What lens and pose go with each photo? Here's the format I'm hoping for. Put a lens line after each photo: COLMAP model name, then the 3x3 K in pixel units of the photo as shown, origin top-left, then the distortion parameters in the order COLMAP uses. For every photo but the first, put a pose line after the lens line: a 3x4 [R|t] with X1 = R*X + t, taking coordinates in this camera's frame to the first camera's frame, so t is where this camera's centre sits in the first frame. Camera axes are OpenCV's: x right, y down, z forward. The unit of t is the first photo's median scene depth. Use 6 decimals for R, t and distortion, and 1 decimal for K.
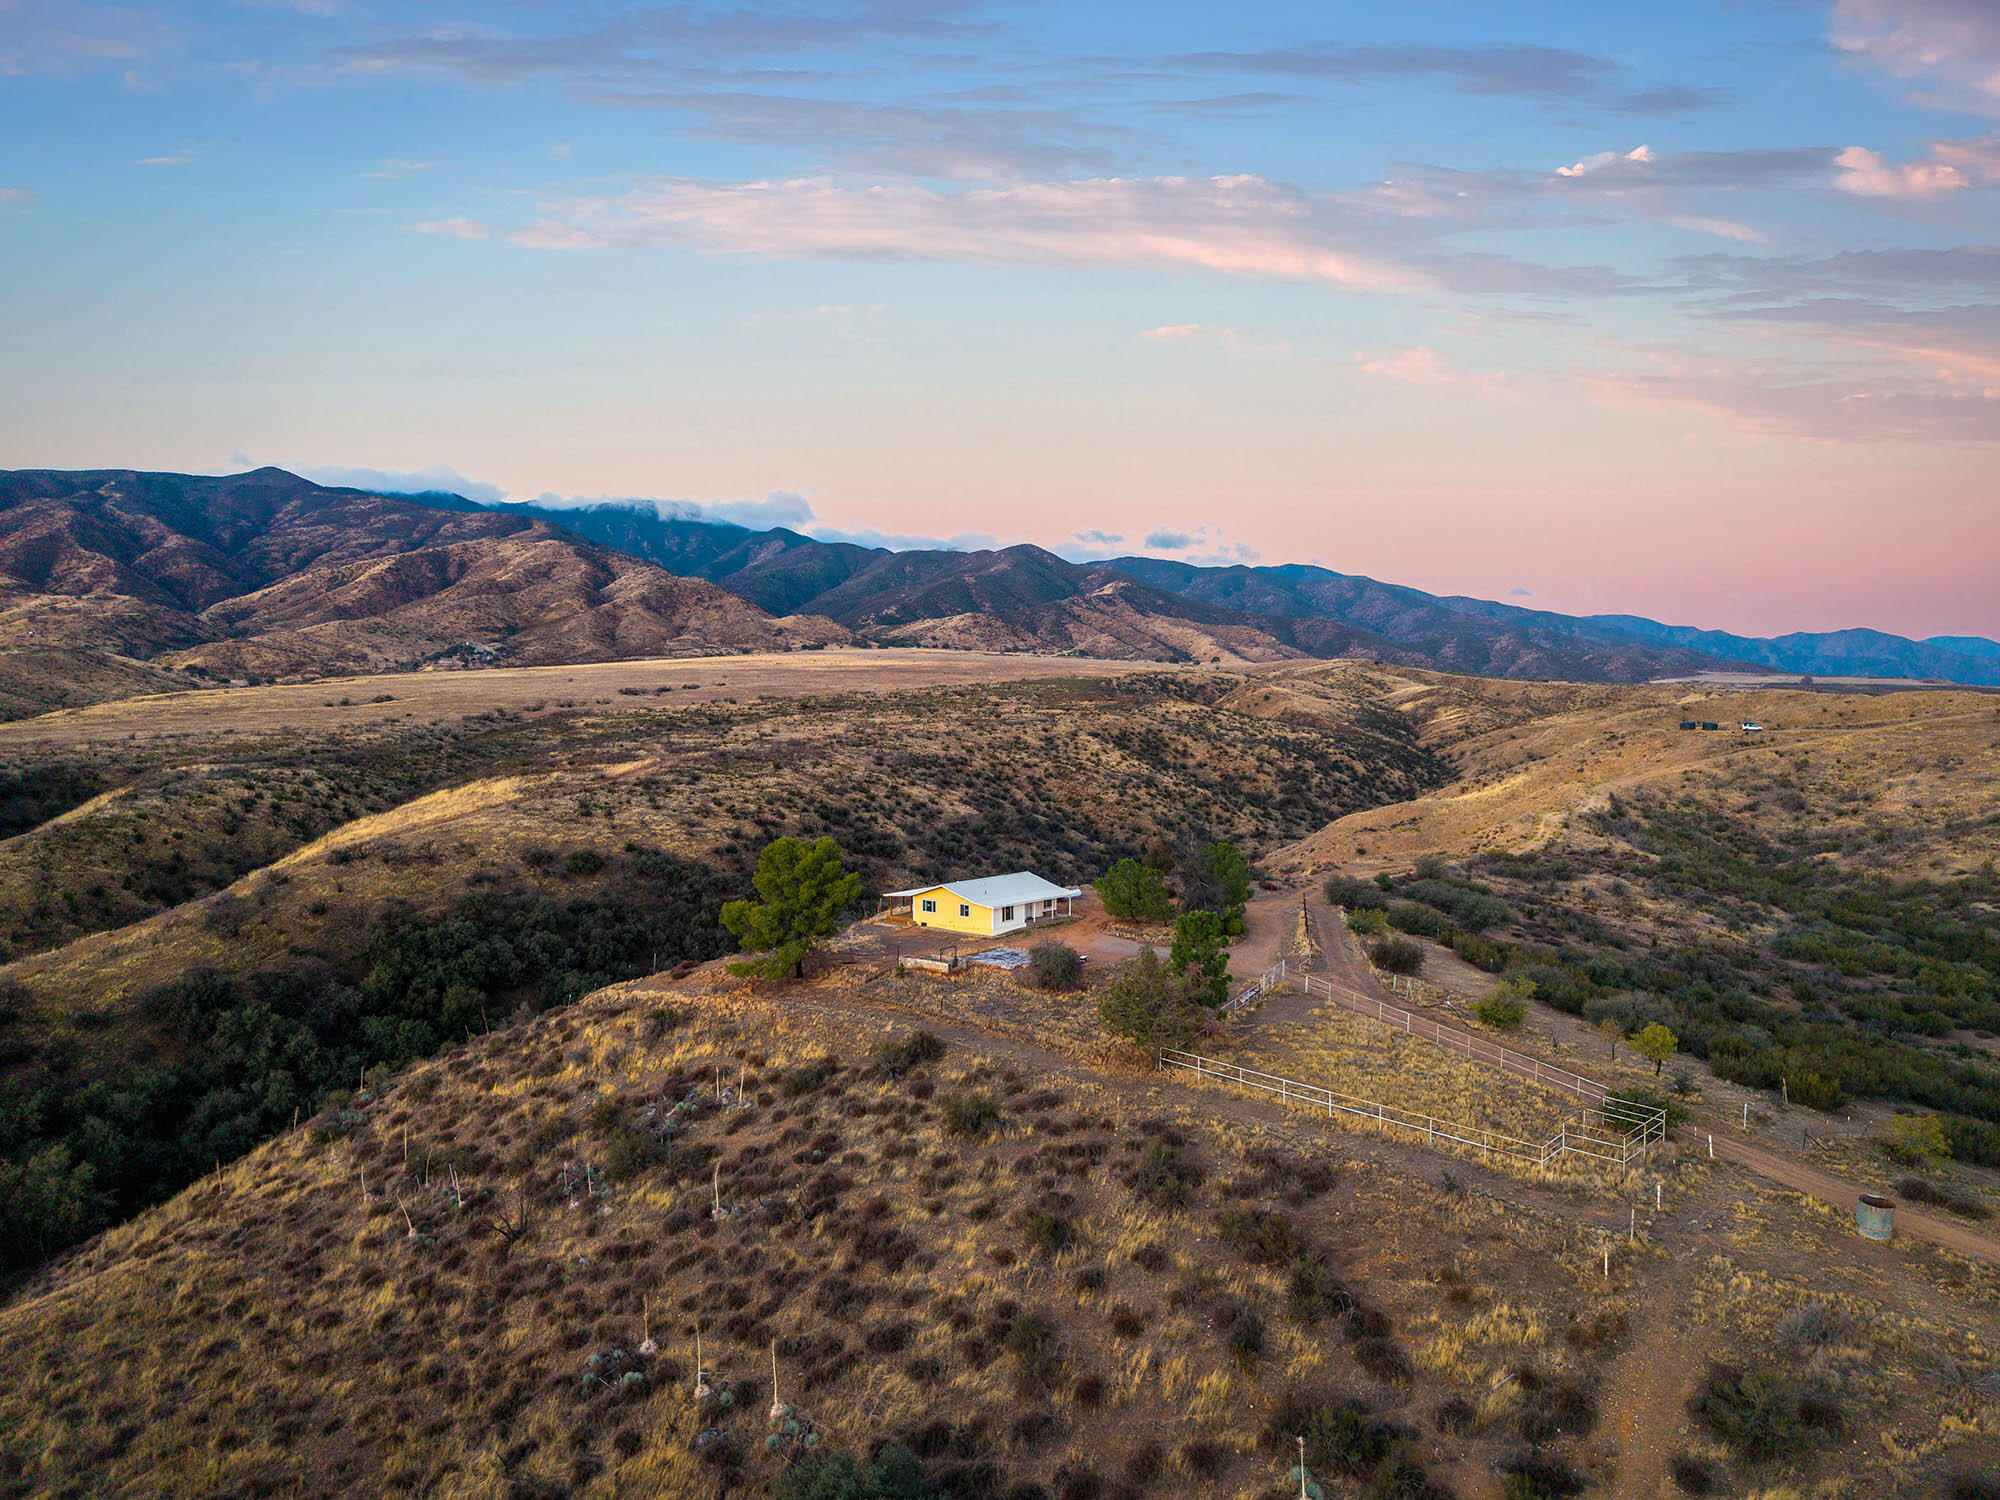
lens RADIAL K [[1399.2, 0, 999.2], [0, 1399.2, 749.7], [0, 0, 1]] dist [0.006093, 0.000884]
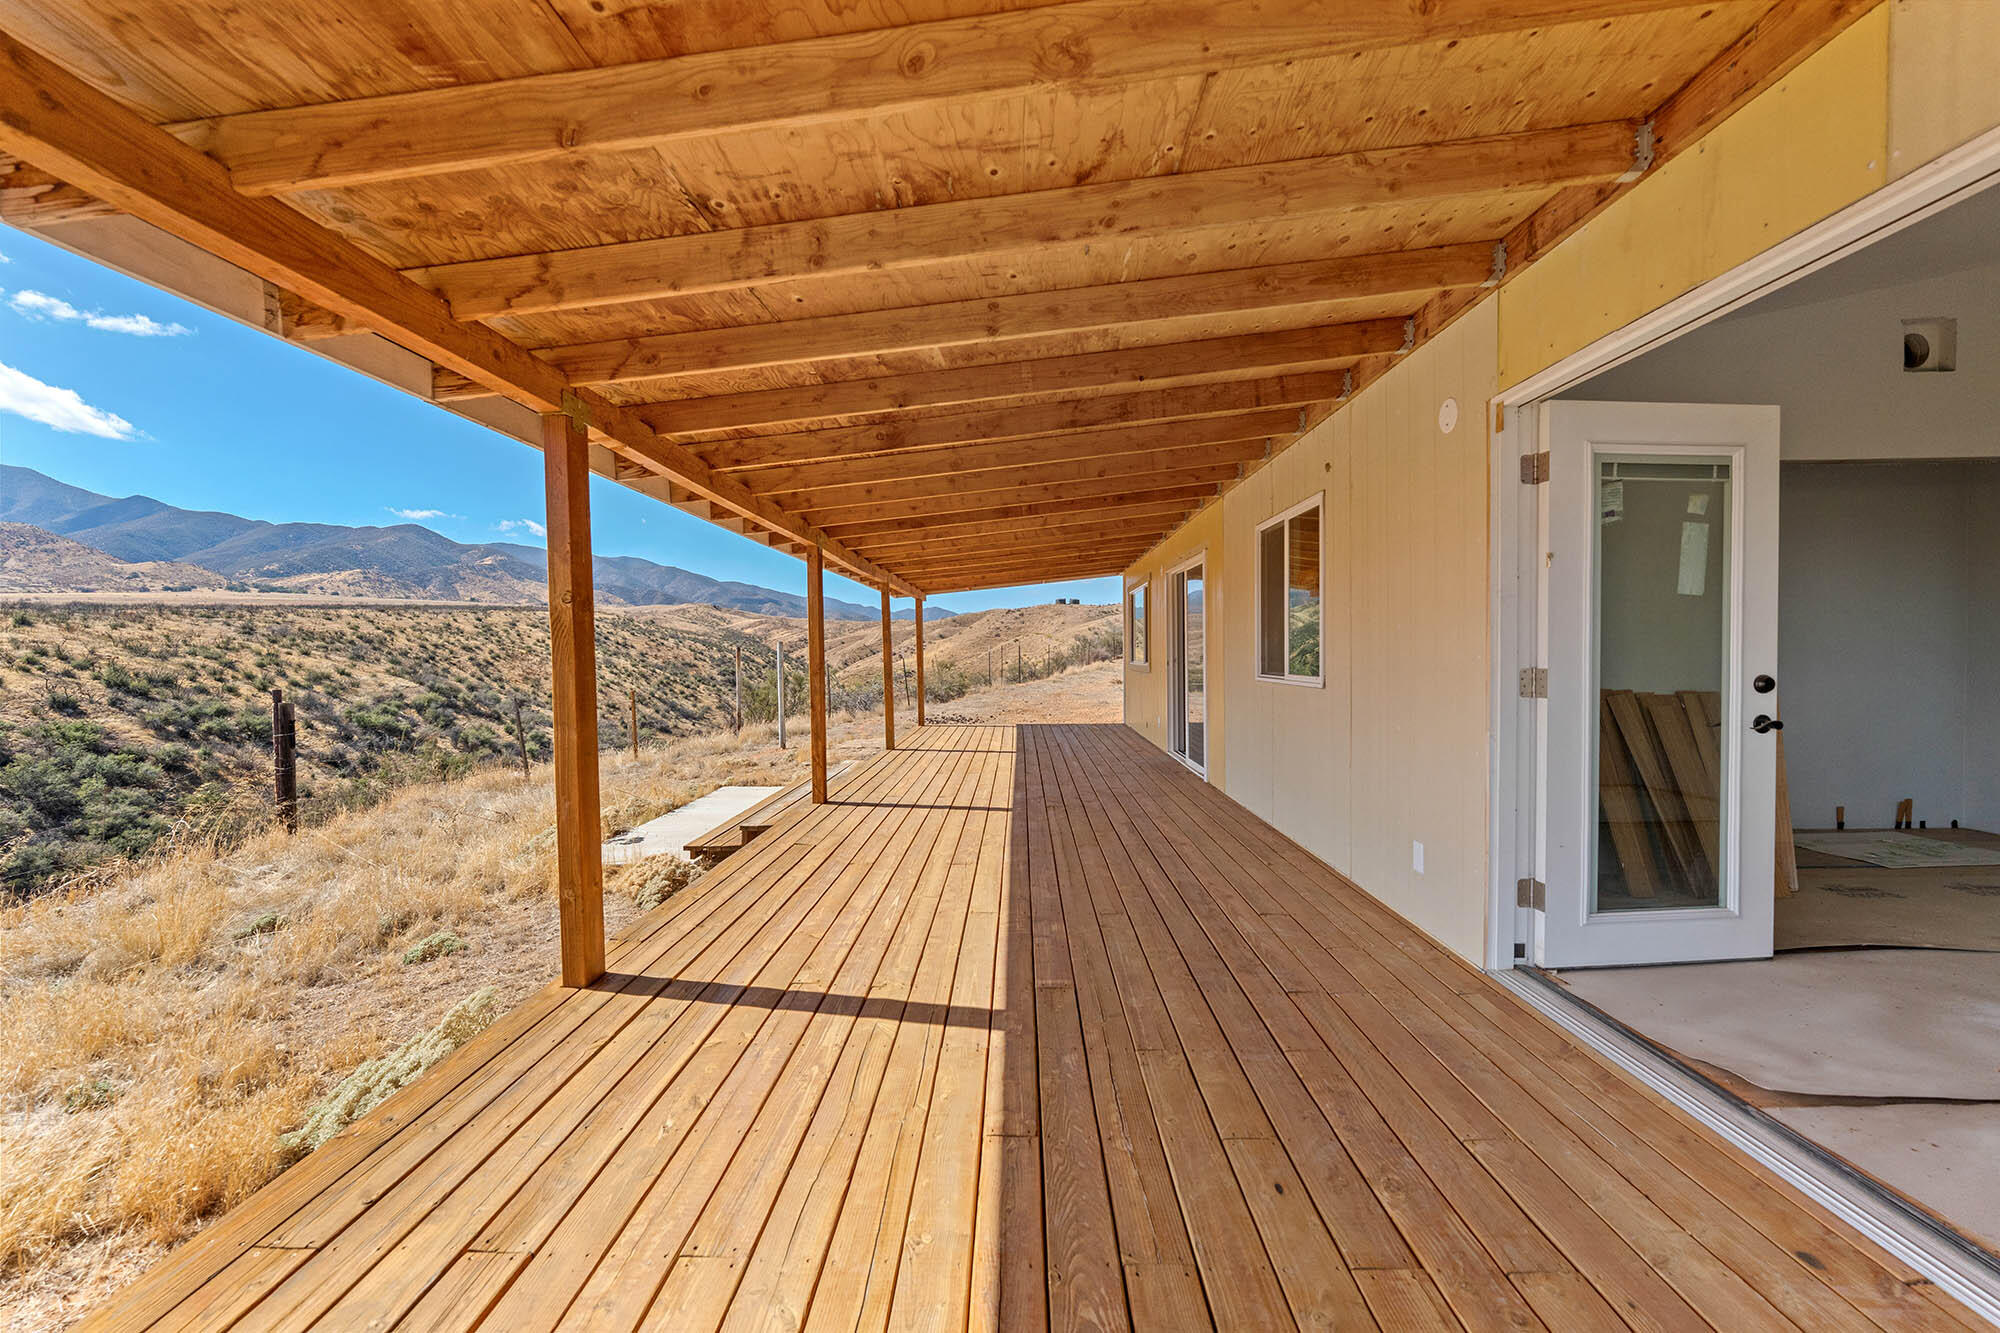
lens RADIAL K [[810.7, 0, 985.1], [0, 810.7, 667.3], [0, 0, 1]] dist [0.011369, -0.000087]
pose [[0.804046, -0.022124, 0.594156, -0.022537], [0.032729, 0.999439, -0.007076, 0.035930], [-0.593666, 0.025135, 0.804319, 0.326657]]
